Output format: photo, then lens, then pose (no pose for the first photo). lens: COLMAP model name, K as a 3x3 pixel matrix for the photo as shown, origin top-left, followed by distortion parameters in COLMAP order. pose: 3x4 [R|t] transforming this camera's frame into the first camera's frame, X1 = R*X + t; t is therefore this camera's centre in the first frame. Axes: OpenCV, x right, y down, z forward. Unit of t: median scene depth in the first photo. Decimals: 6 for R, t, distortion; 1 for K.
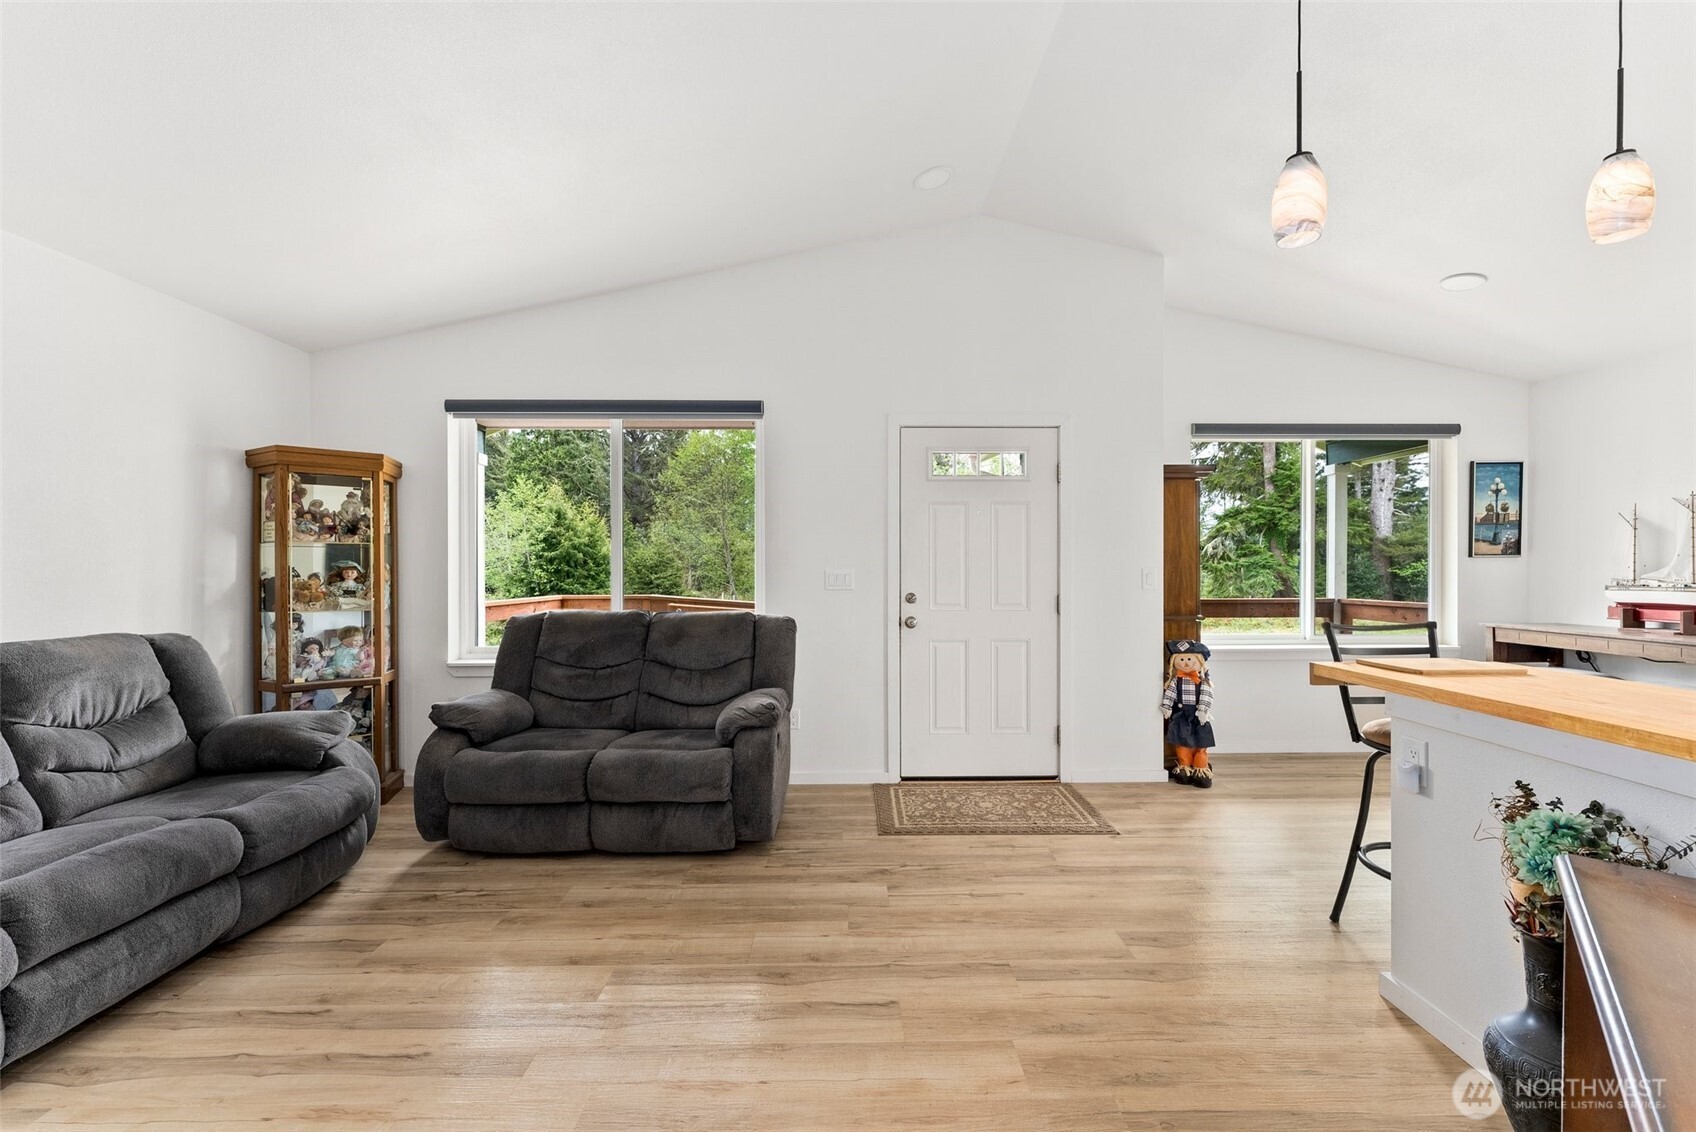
lens RADIAL K [[684.0, 0, 845.0], [0, 684.0, 570.6], [0, 0, 1]] dist [0.002045, 0.000189]
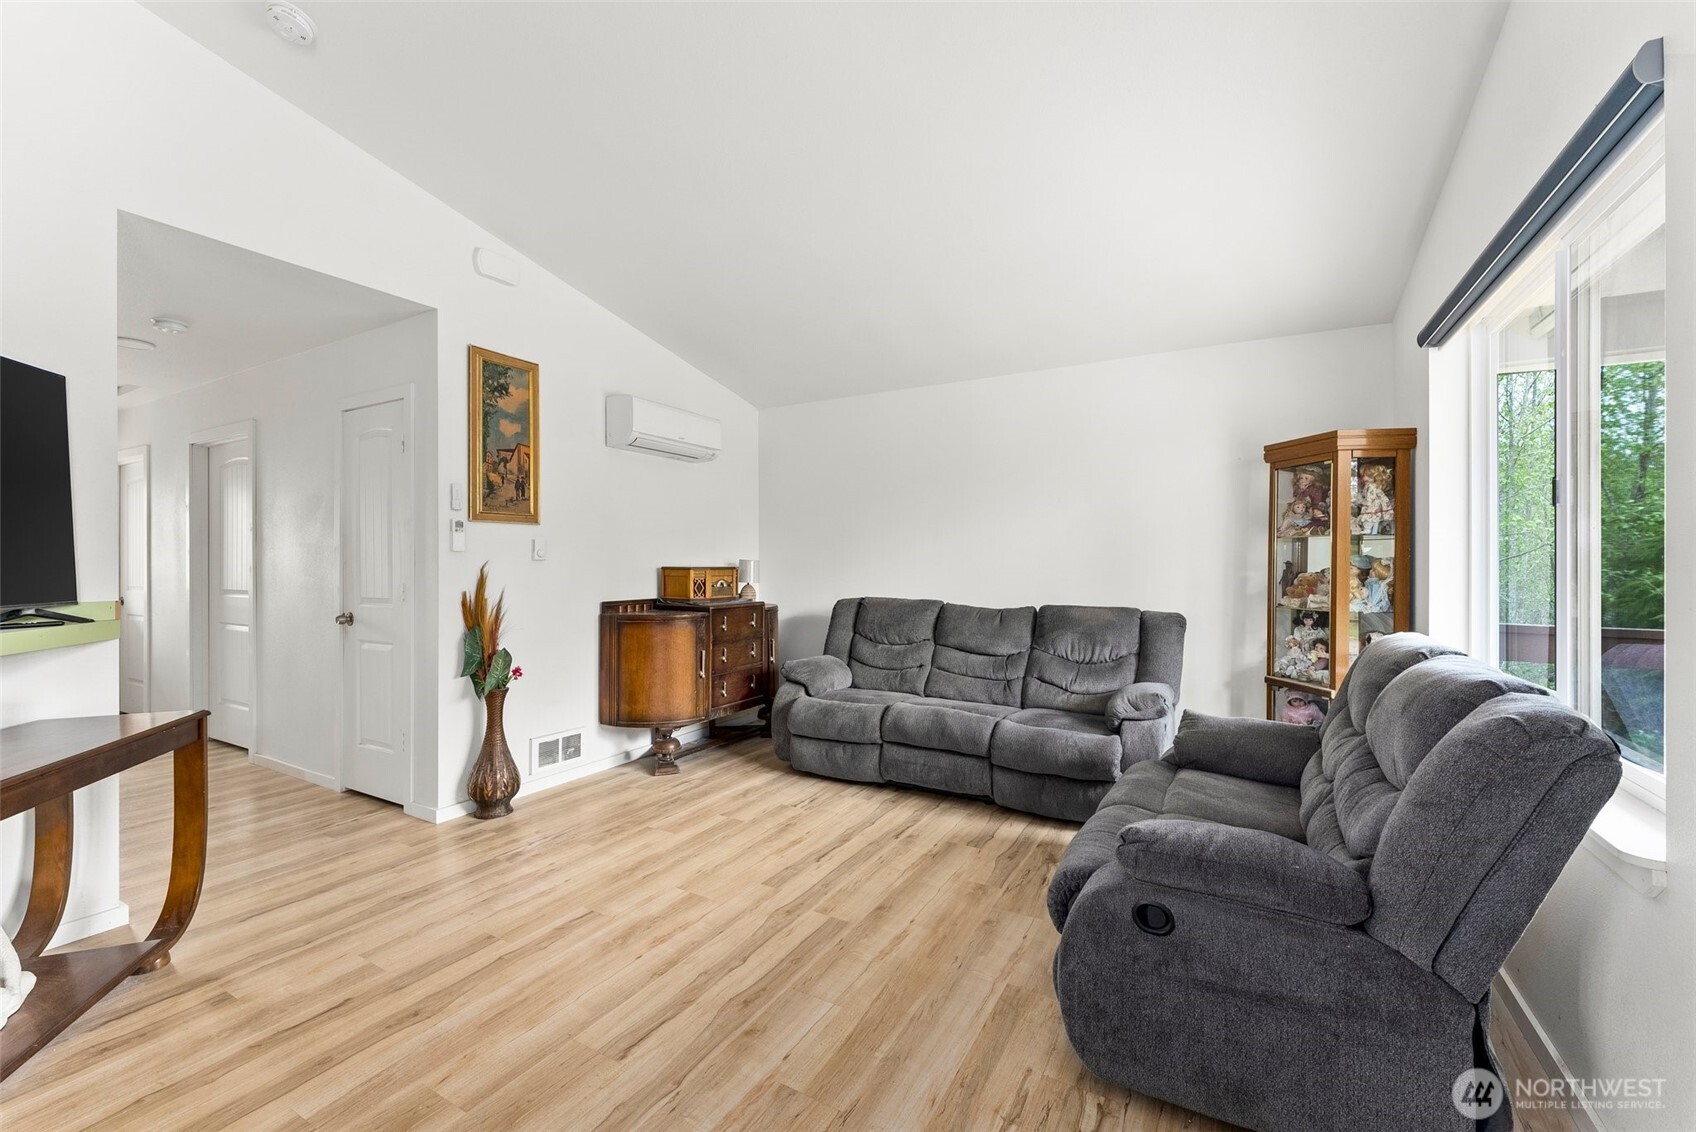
lens RADIAL K [[684.0, 0, 845.0], [0, 684.0, 570.6], [0, 0, 1]] dist [0.002045, 0.000189]
pose [[-0.500979, 0.008209, -0.865421, 0.613536], [0.000004, 0.999955, 0.009483, 0.000736], [0.865460, 0.004747, -0.500956, 1.516668]]
